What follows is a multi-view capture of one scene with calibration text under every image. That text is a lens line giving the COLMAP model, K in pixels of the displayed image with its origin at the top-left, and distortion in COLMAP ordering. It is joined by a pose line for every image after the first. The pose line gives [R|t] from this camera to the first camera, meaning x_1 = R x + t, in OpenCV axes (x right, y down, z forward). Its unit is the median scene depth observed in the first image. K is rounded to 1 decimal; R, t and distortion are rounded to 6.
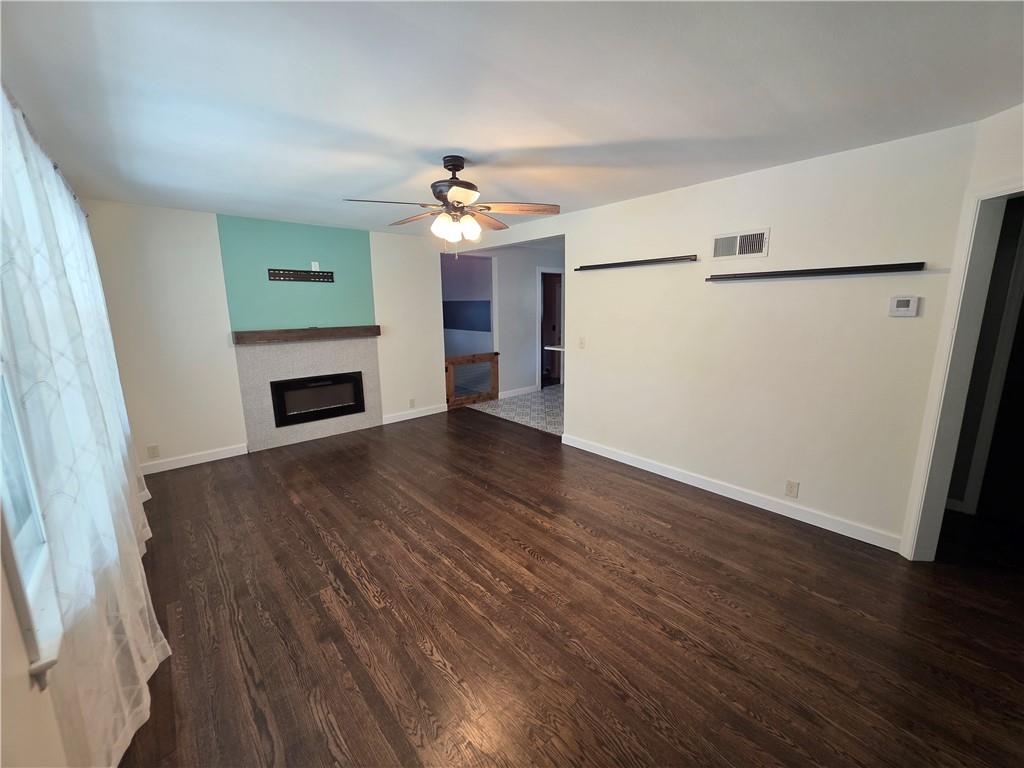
lens RADIAL K [[408.4, 0, 512.0], [0, 408.4, 384.0], [0, 0, 1]] dist [-0.000343, 0.000035]
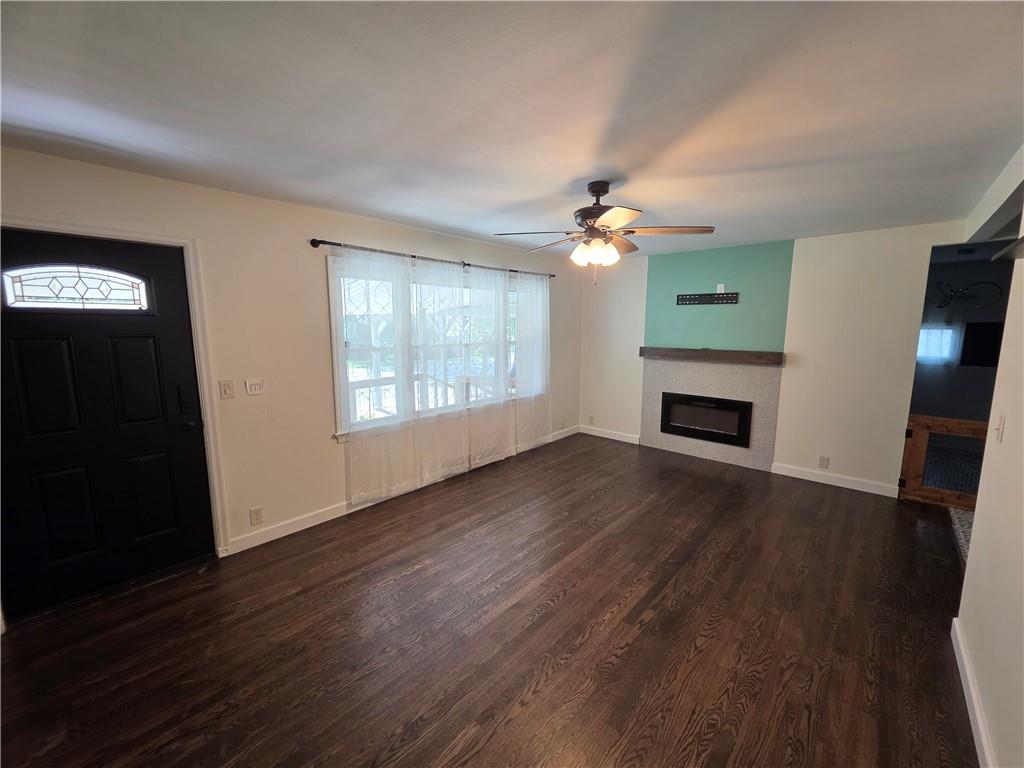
lens RADIAL K [[408.4, 0, 512.0], [0, 408.4, 384.0], [0, 0, 1]] dist [-0.000343, 0.000035]
pose [[0.106858, 0.156964, -0.981806, 0.590739], [-0.195551, 0.971491, 0.134031, -0.117434], [0.974855, 0.177671, 0.134506, 0.503326]]
